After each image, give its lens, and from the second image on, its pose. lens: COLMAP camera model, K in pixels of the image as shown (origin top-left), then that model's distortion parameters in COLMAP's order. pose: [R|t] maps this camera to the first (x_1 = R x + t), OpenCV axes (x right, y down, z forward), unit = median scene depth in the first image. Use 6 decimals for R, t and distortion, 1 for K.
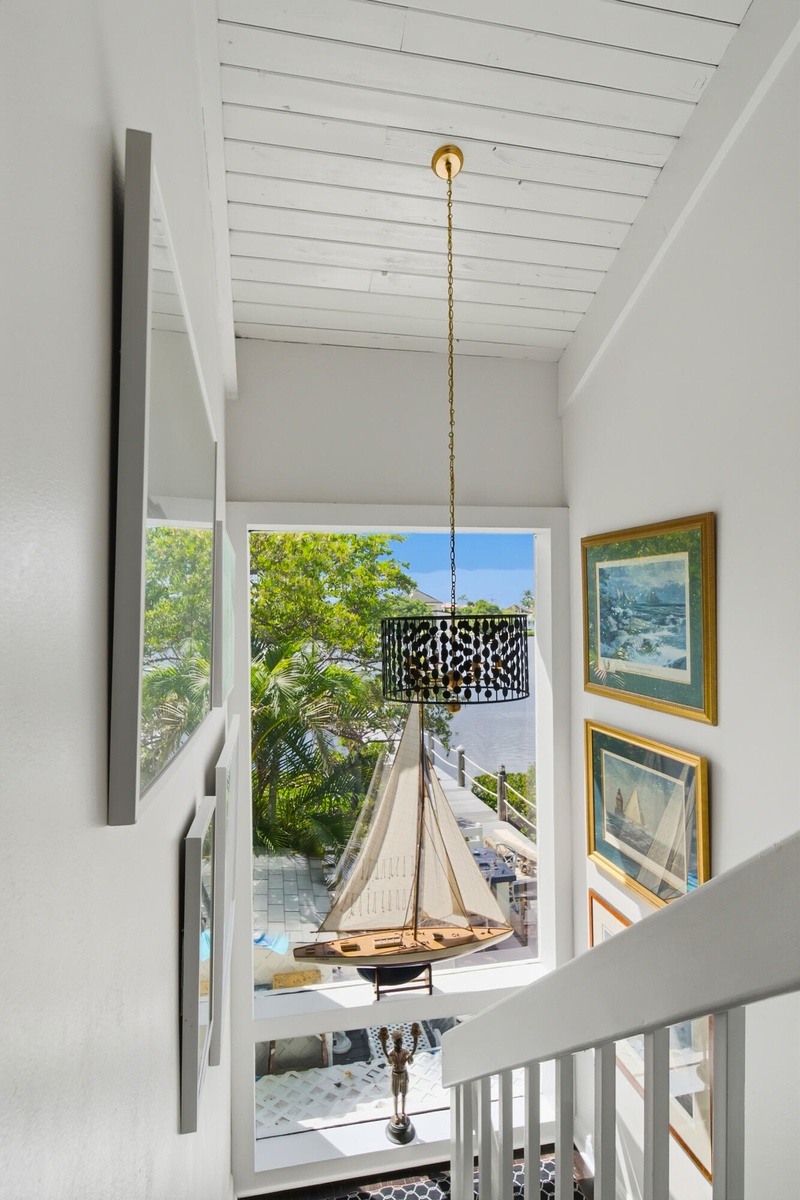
lens RADIAL K [[658.5, 0, 397.9], [0, 658.5, 610.9], [0, 0, 1]] dist [0.001561, 0.000380]
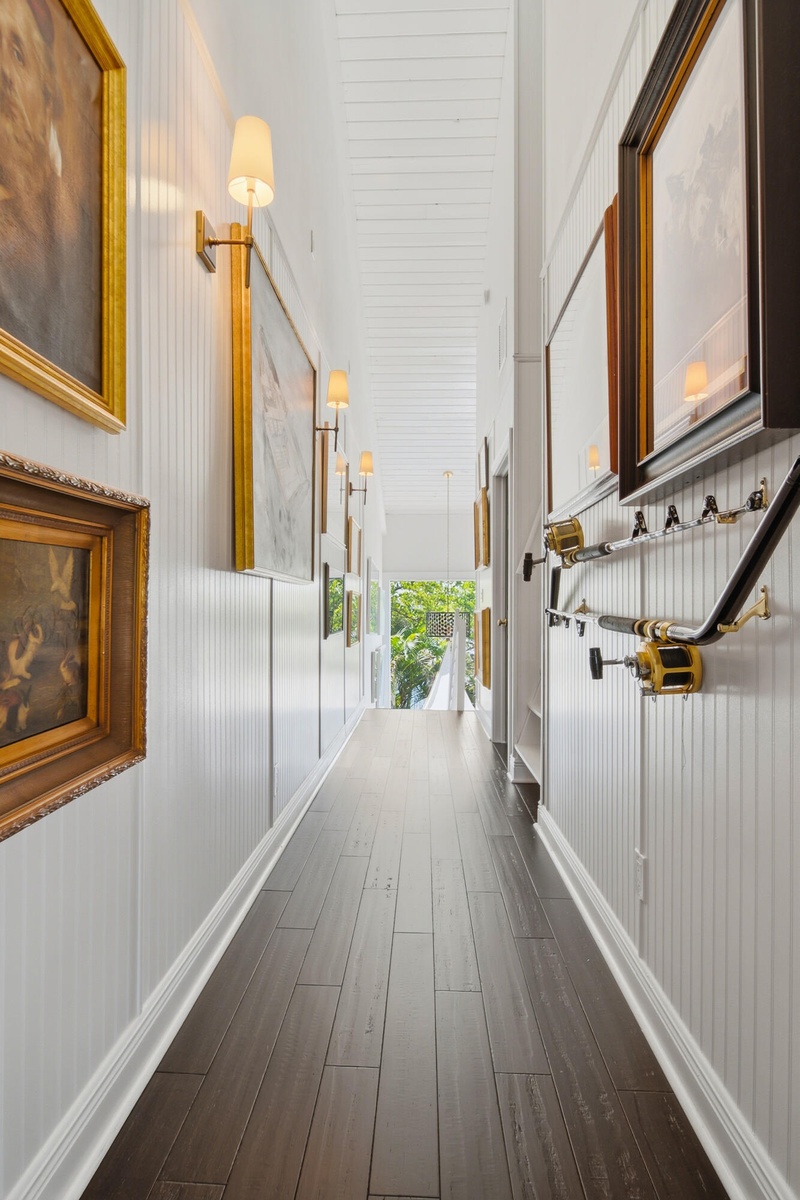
lens RADIAL K [[658.5, 0, 397.9], [0, 658.5, 610.9], [0, 0, 1]] dist [0.001561, 0.000380]
pose [[0.970936, 0.010637, -0.239103, 0.270090], [-0.009665, 0.999940, 0.005240, -0.006872], [0.239144, -0.002777, 0.970980, -0.975395]]
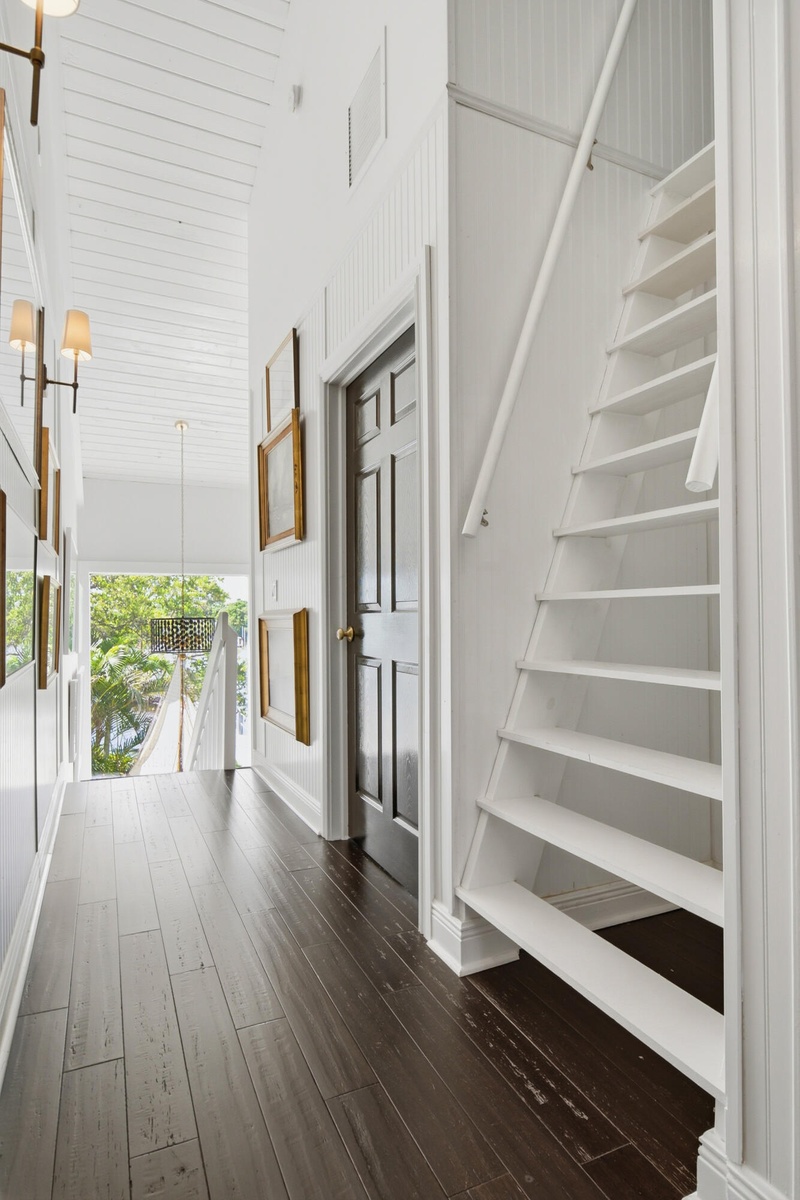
lens RADIAL K [[658.5, 0, 397.9], [0, 658.5, 610.9], [0, 0, 1]] dist [0.001561, 0.000380]
pose [[0.976667, 0.004142, 0.214718, 0.144622], [-0.003041, 0.999980, -0.005460, -0.003112], [-0.214736, 0.004679, 0.976661, -0.647710]]
